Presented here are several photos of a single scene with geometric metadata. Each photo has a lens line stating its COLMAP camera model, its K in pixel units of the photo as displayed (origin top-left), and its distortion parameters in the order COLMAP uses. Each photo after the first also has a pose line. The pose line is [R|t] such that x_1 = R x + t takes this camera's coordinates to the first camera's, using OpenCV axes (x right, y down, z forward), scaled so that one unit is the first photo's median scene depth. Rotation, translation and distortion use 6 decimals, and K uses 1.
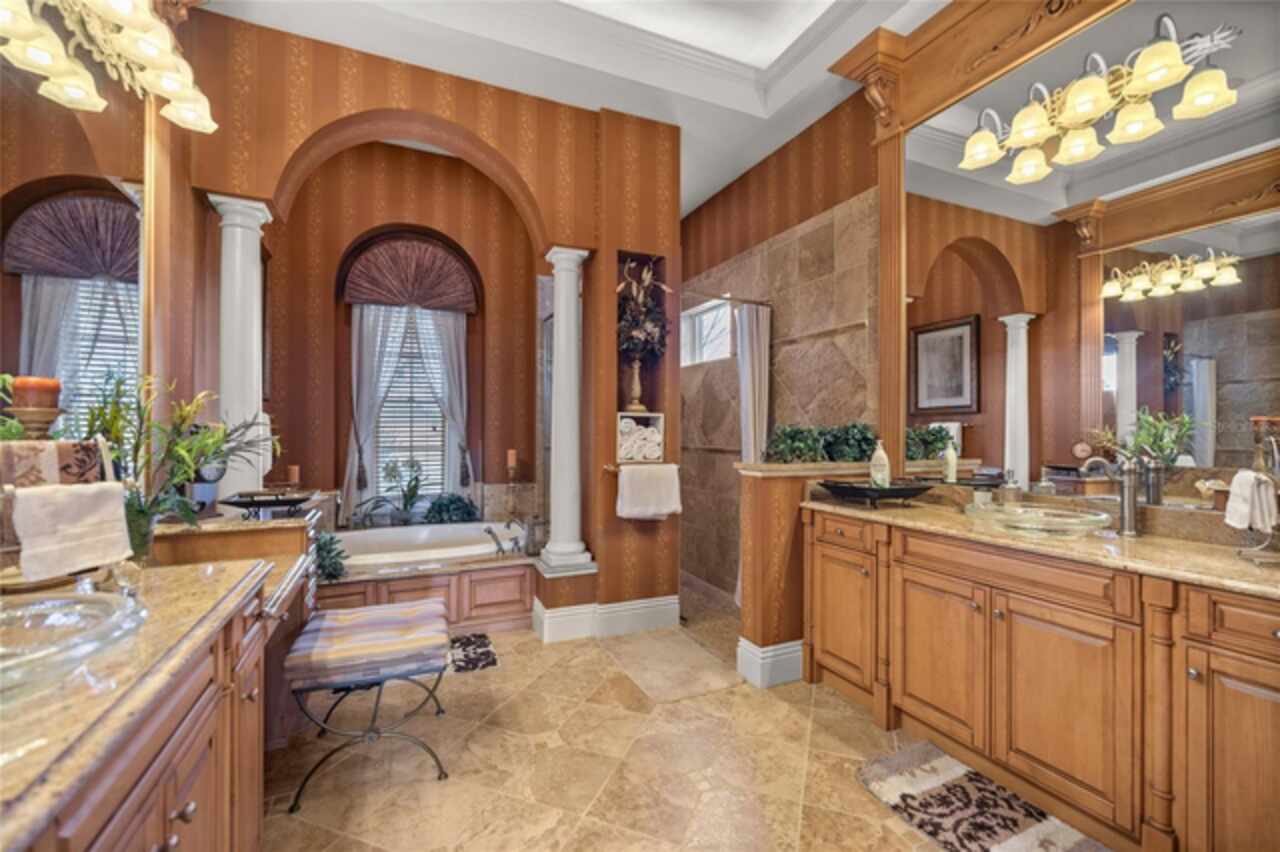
lens RADIAL K [[541.7, 0, 638.5], [0, 541.7, 428.0], [0, 0, 1]] dist [-0.001046, -0.000131]
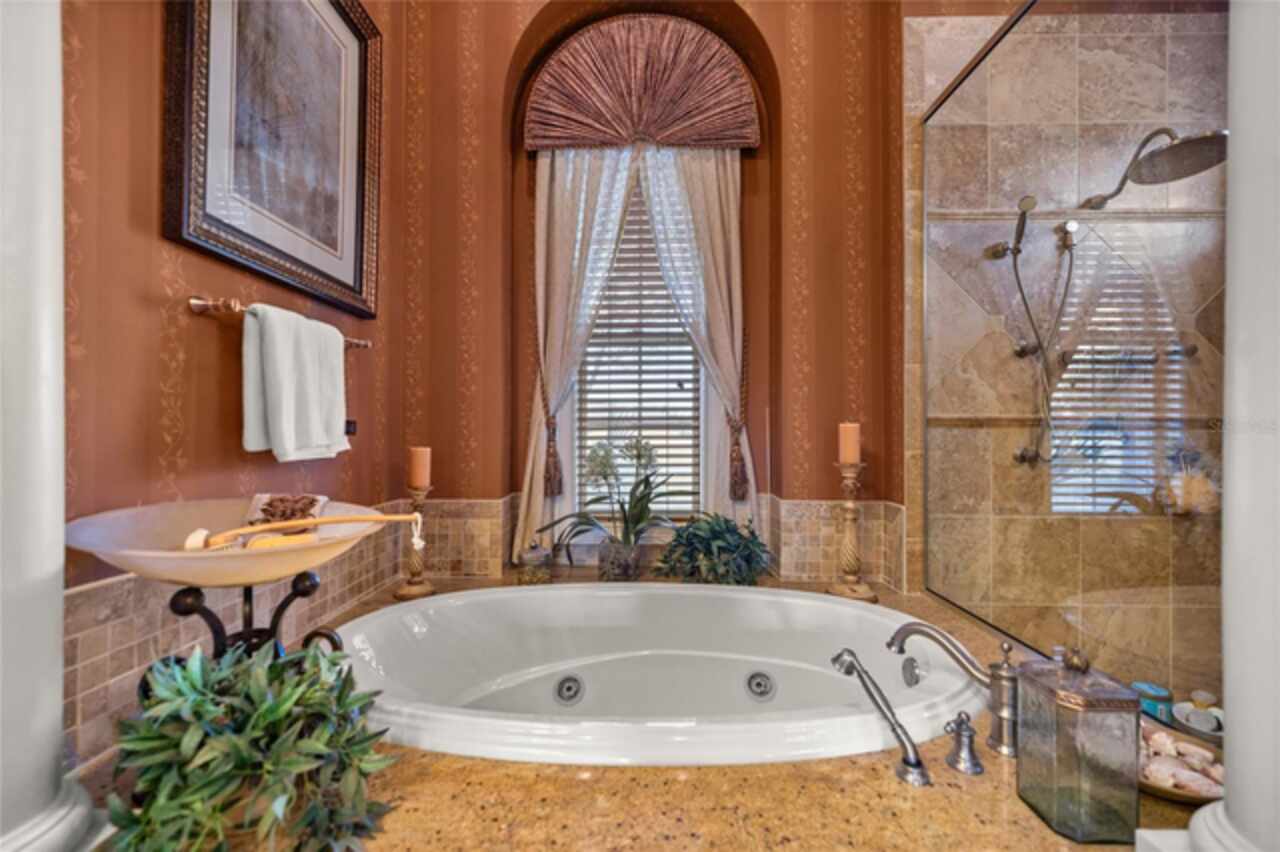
lens RADIAL K [[541.7, 0, 638.5], [0, 541.7, 428.0], [0, 0, 1]] dist [-0.001046, -0.000131]
pose [[0.903475, -0.001985, -0.428636, -0.199849], [0.001640, 0.999998, -0.001173, 0.044511], [0.428637, 0.000357, 0.903477, 0.538230]]
